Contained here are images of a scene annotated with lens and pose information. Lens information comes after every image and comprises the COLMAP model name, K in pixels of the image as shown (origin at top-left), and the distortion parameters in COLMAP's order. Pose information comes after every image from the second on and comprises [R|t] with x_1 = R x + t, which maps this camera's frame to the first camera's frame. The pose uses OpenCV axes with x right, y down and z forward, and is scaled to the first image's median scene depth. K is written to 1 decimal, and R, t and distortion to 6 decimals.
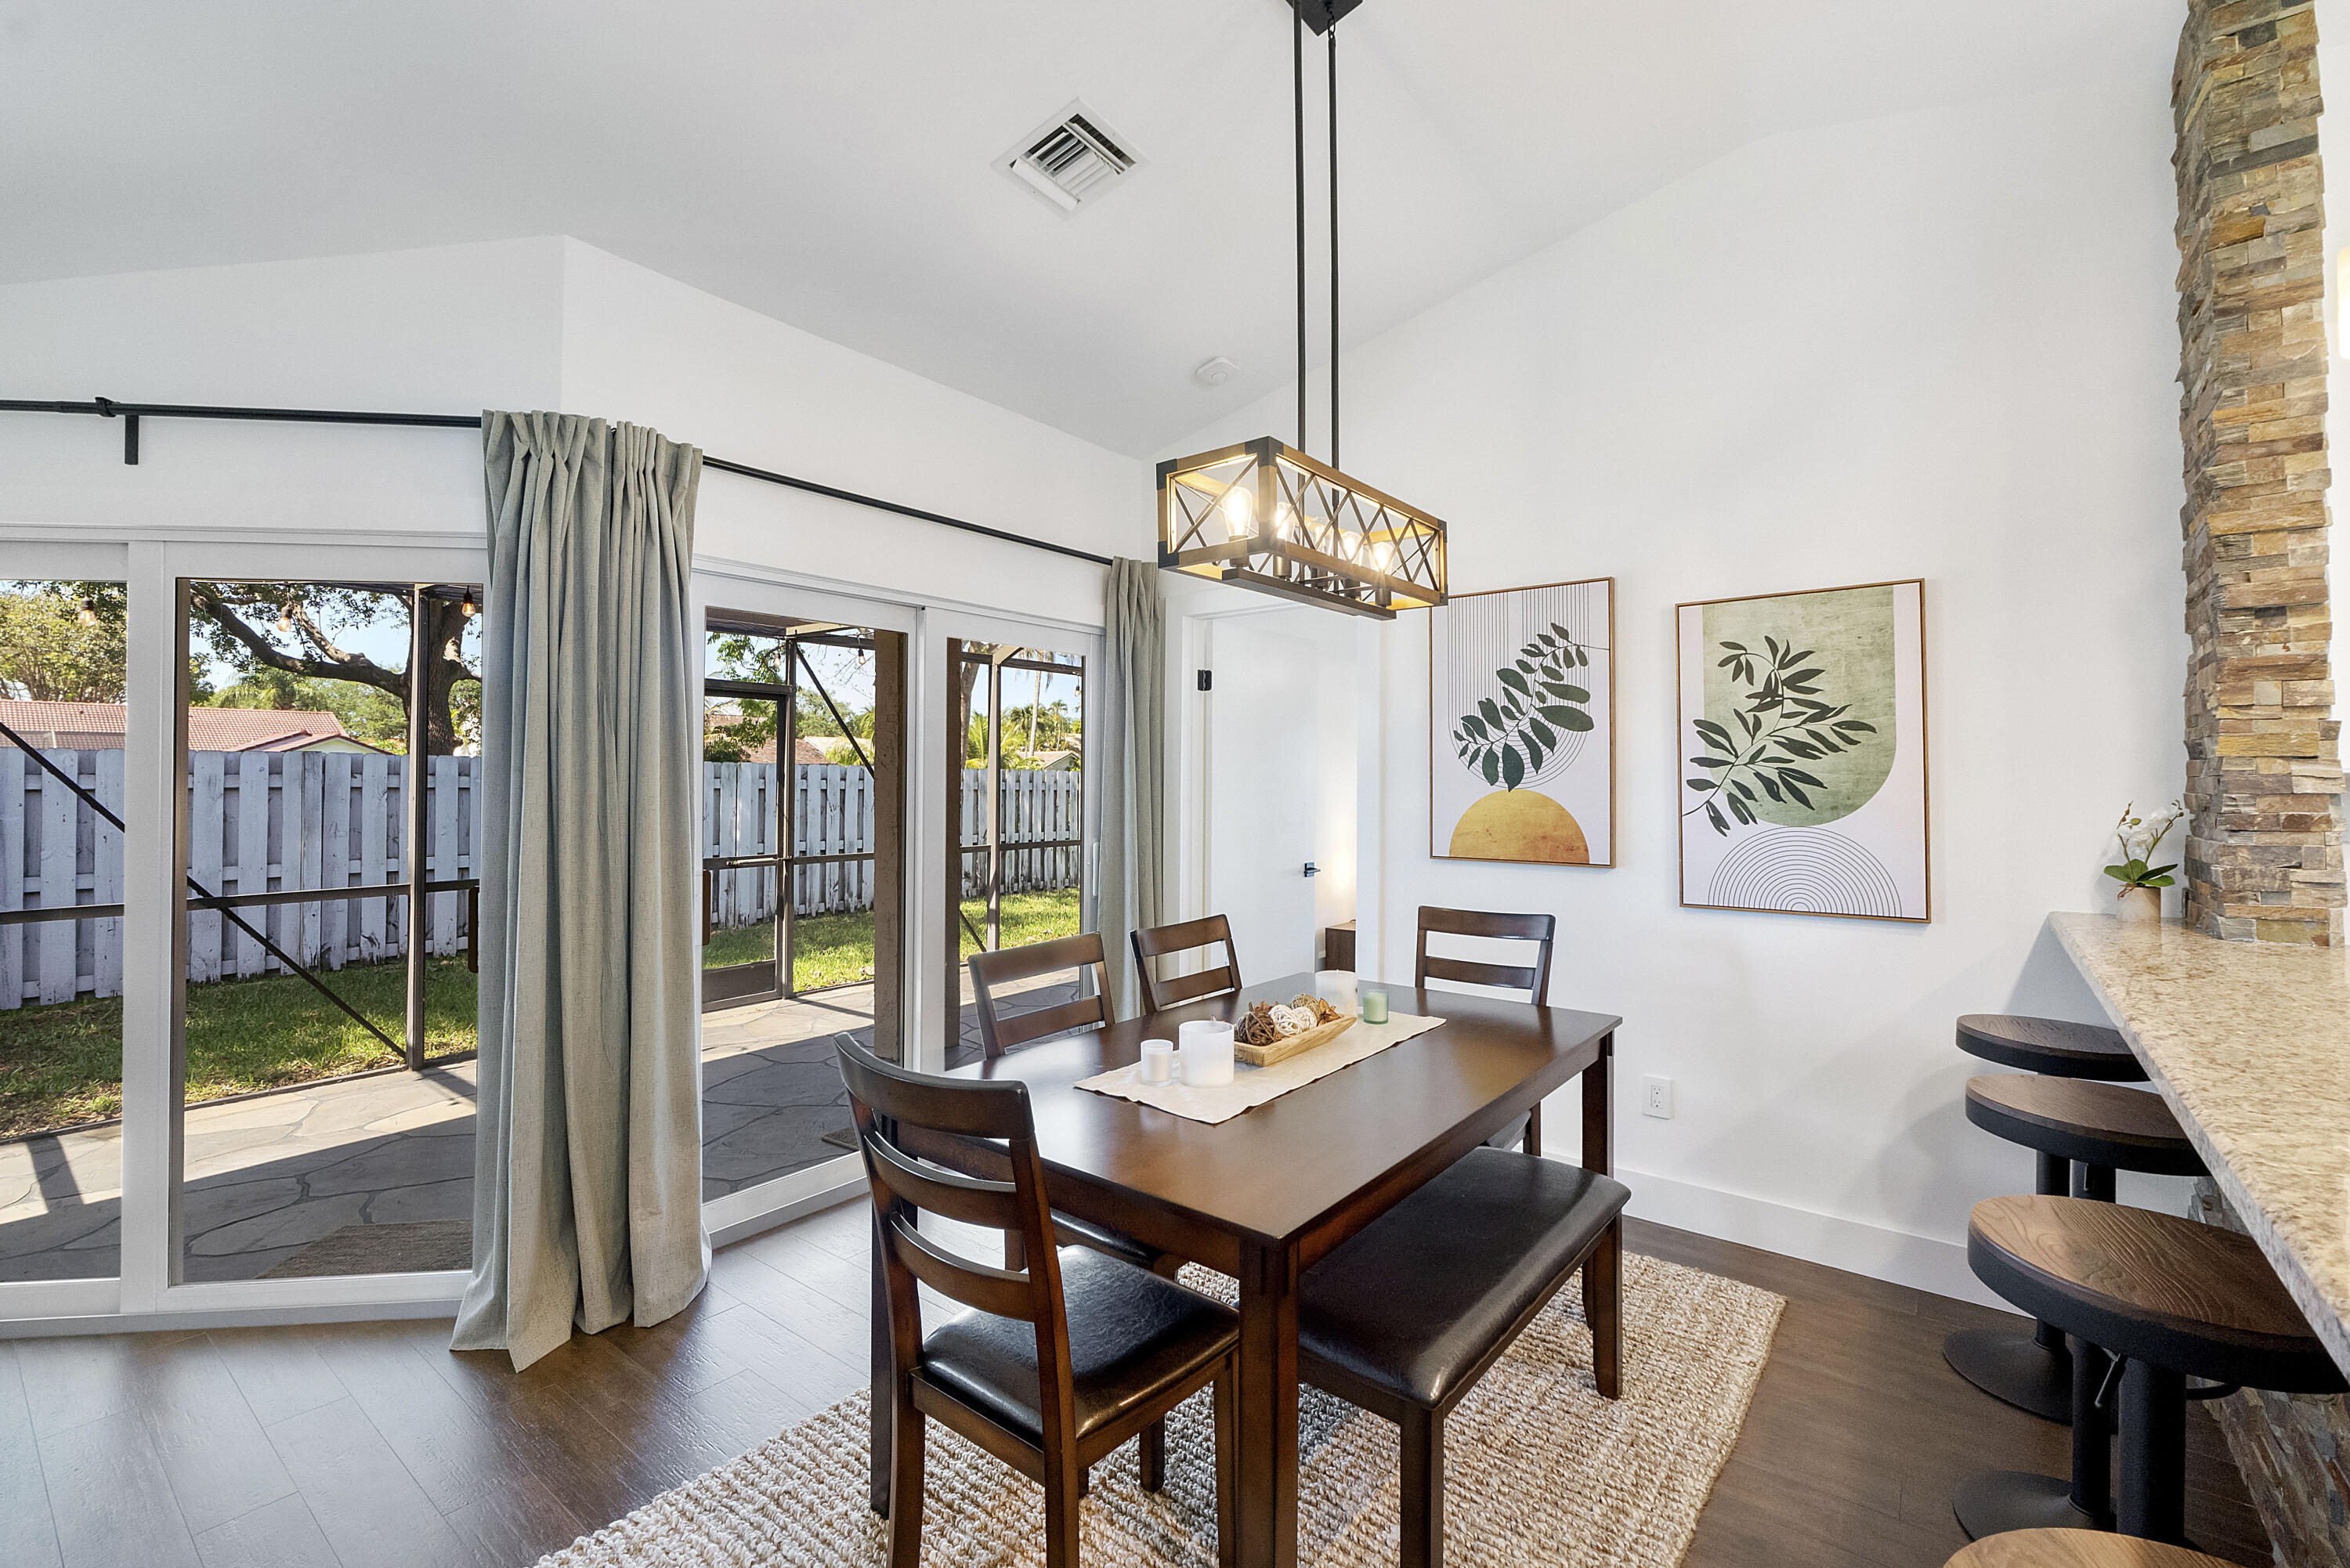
lens RADIAL K [[1005.9, 0, 1177.5], [0, 1005.9, 765.8], [0, 0, 1]] dist [-0.008064, -0.000352]
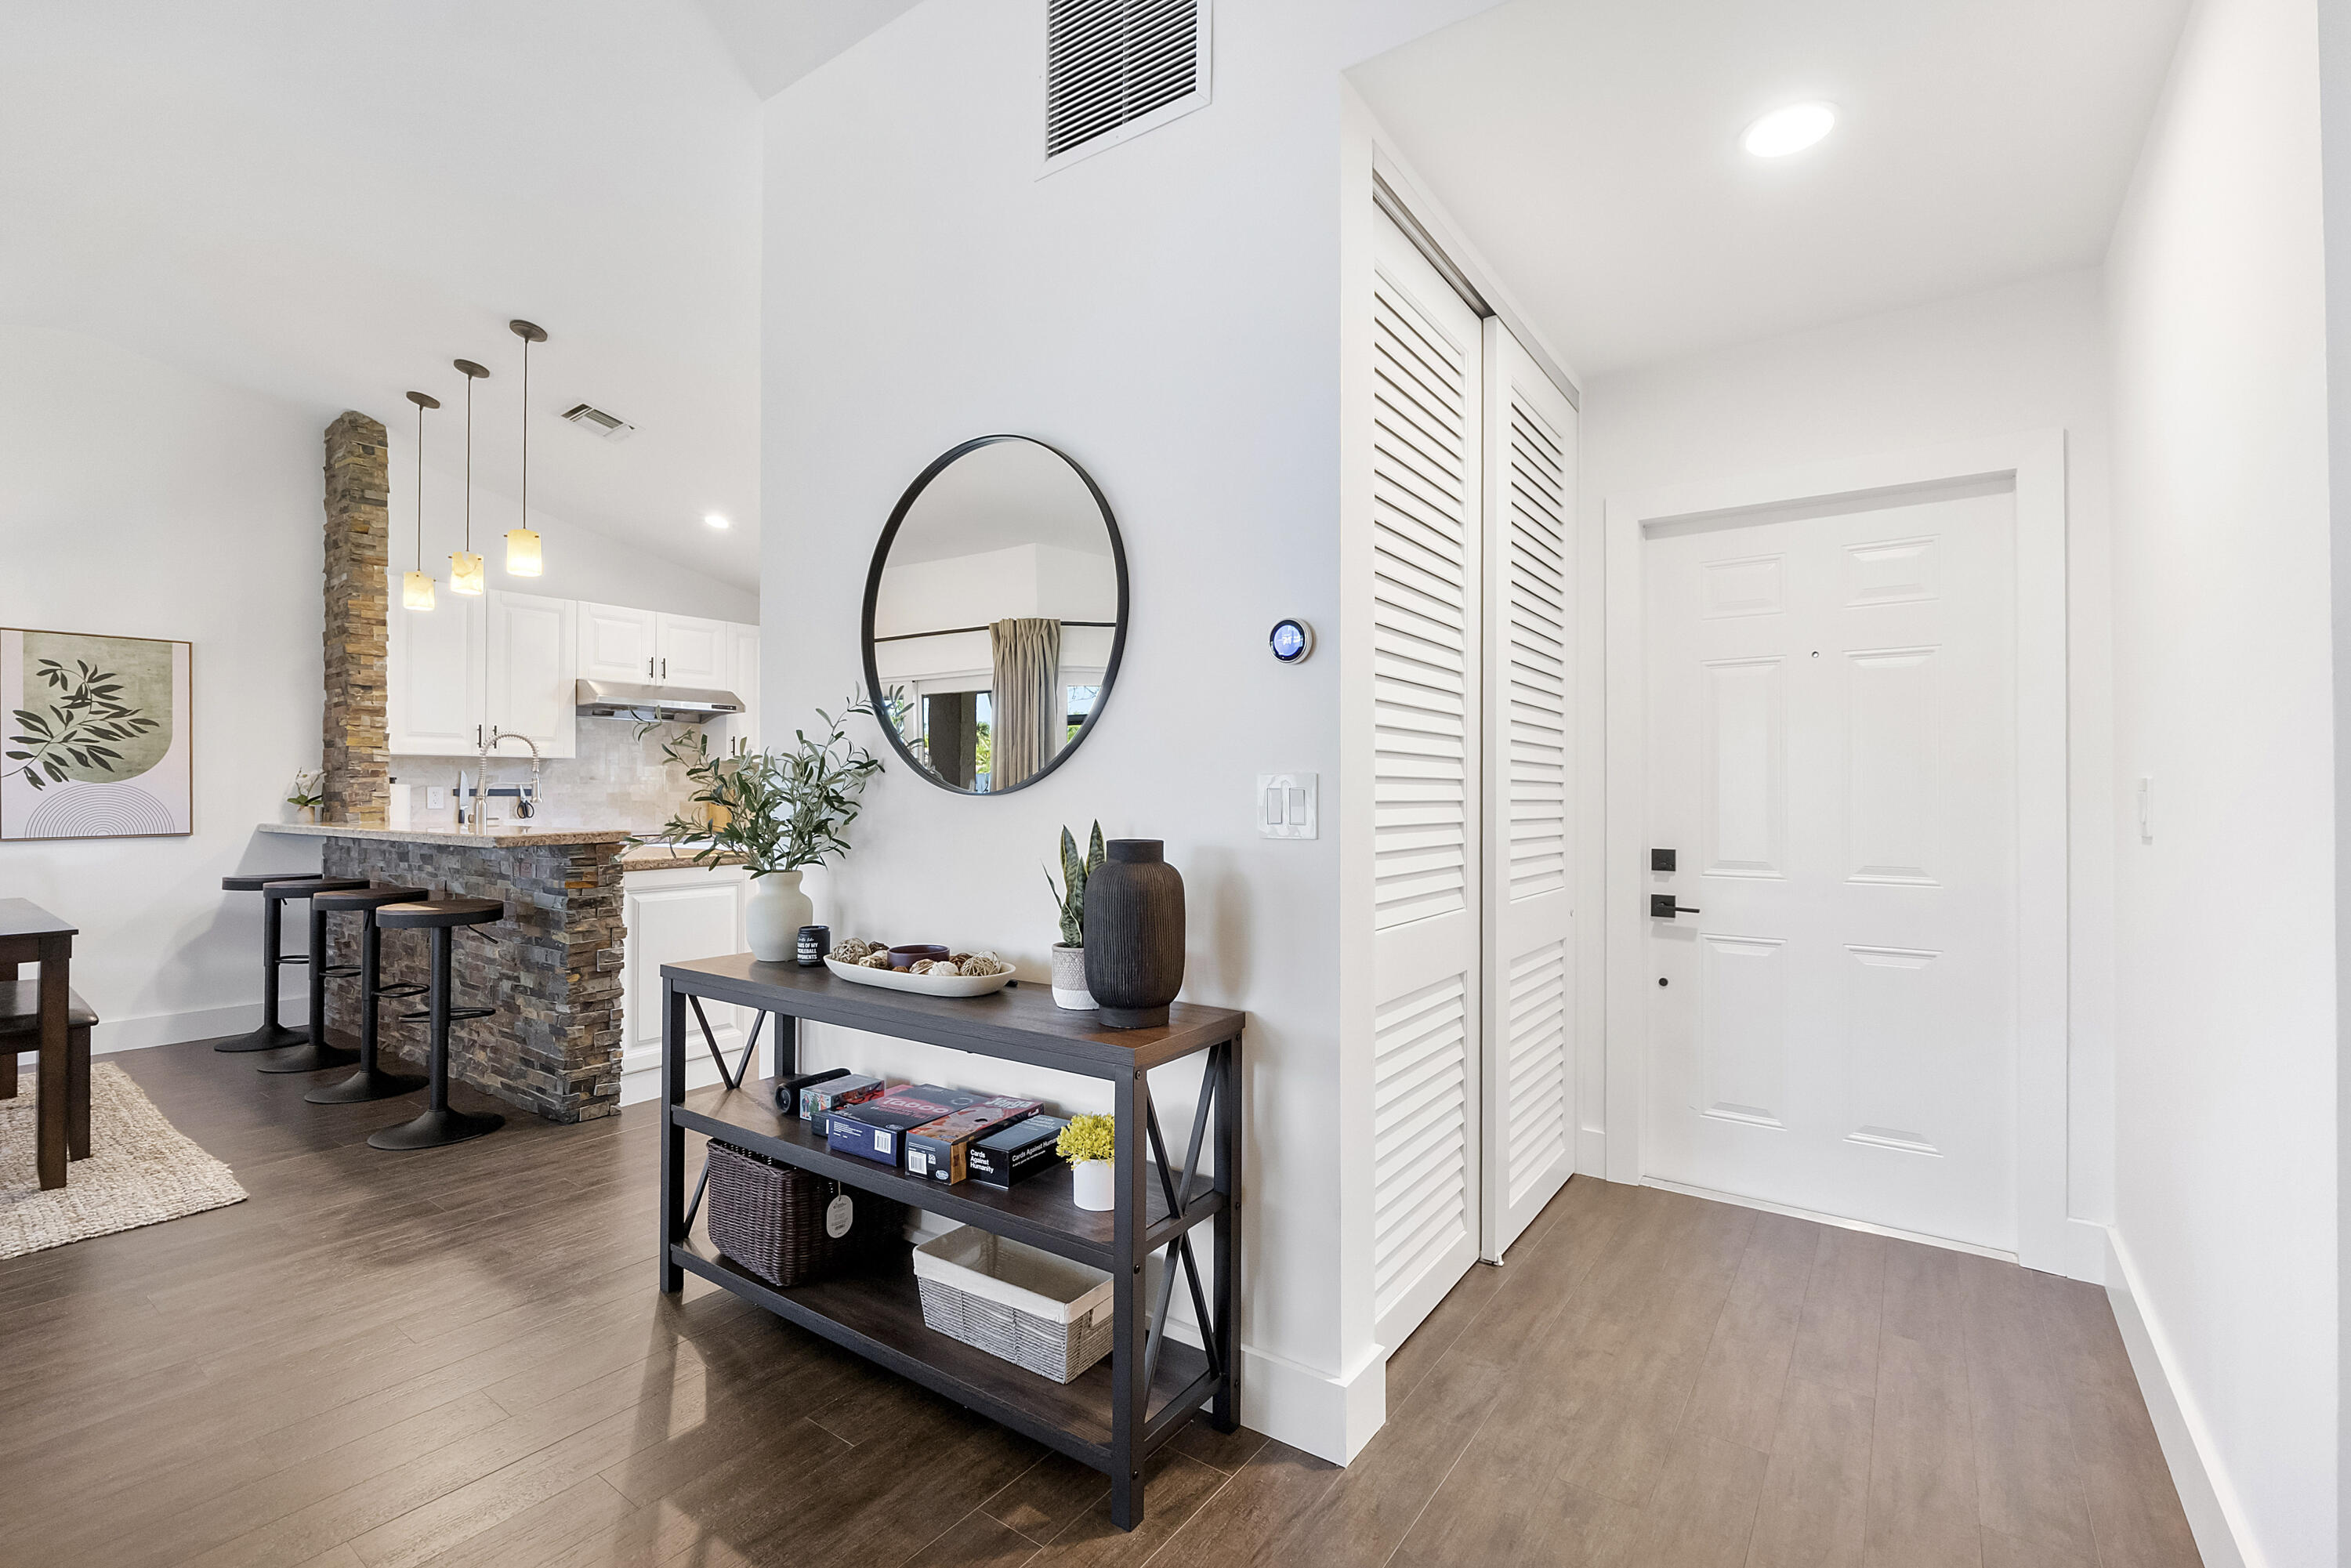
lens RADIAL K [[1016.3, 0, 1180.8], [0, 1016.3, 777.7], [0, 0, 1]] dist [-0.002923, -0.000807]
pose [[-0.033753, 0.010978, 0.999370, -1.040511], [-0.008990, 0.999896, -0.011288, 0.055086], [-0.999390, -0.009365, -0.033651, -0.655605]]
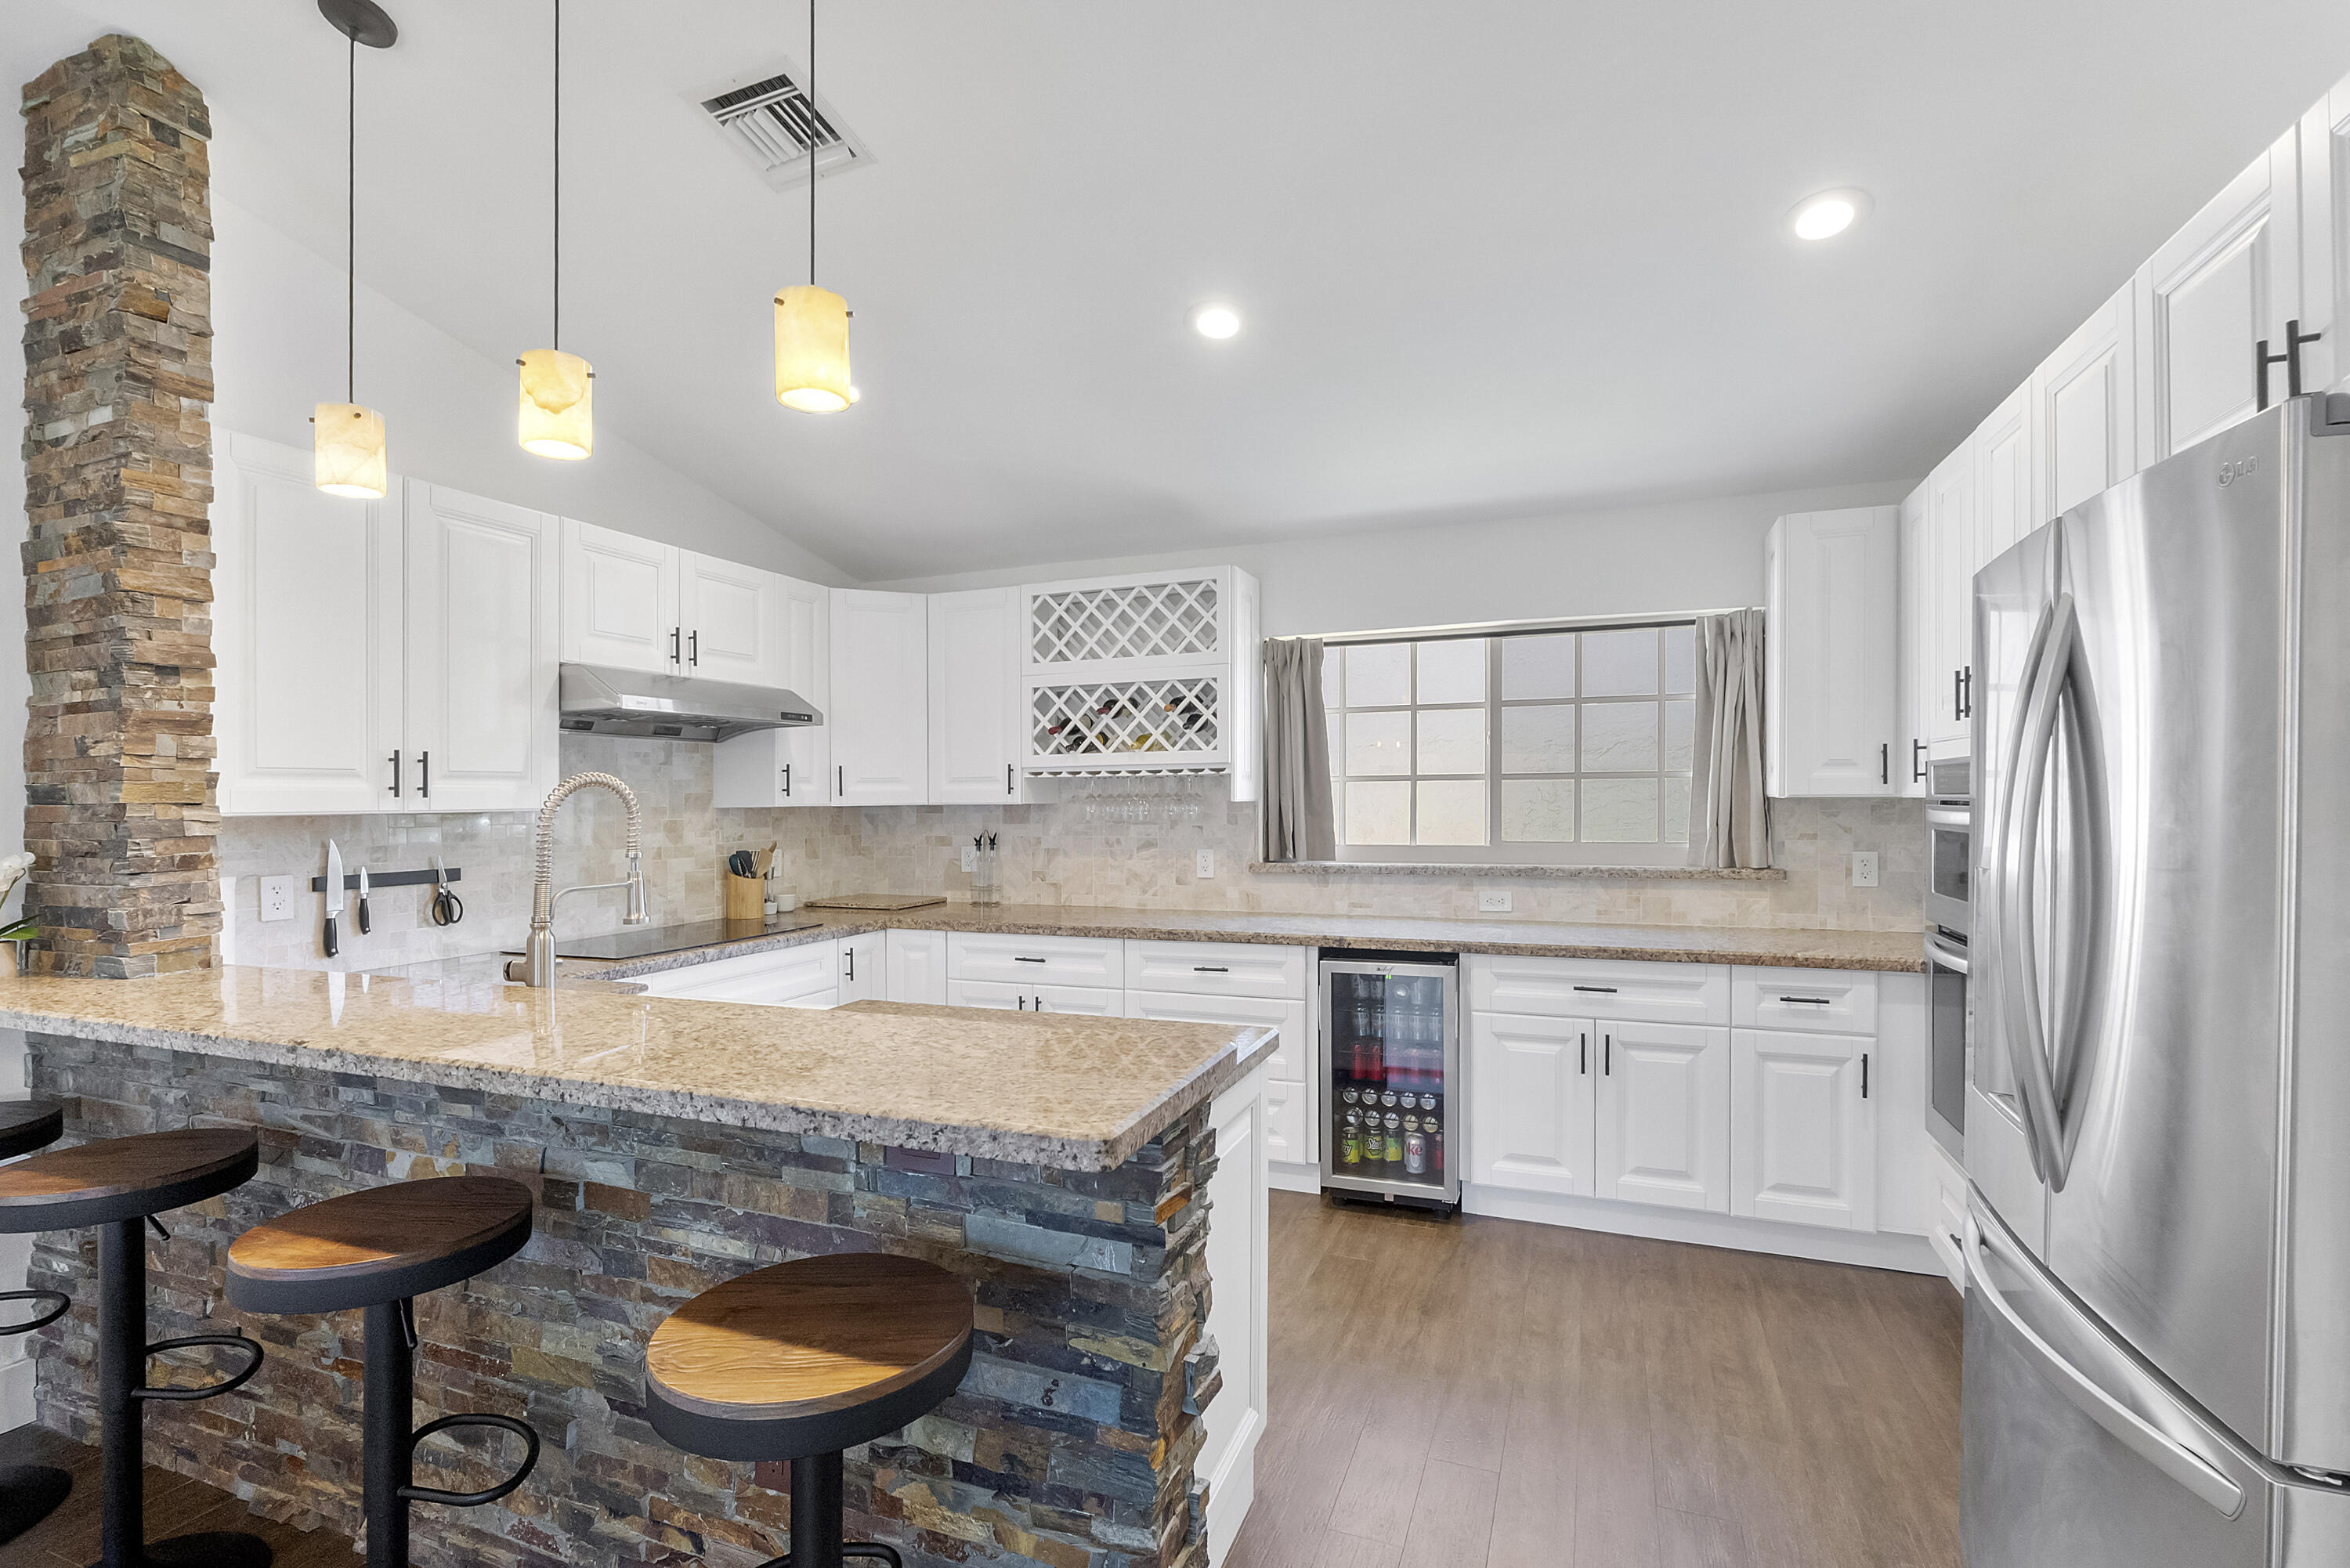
lens RADIAL K [[1062.0, 0, 1196.7], [0, 1062.0, 787.8], [0, 0, 1]] dist [-0.002547, -0.000586]
pose [[-0.292171, 0.007350, 0.956338, -0.240005], [-0.002734, 0.999960, -0.008521, -0.013447], [-0.956362, -0.005104, -0.292139, 0.183641]]
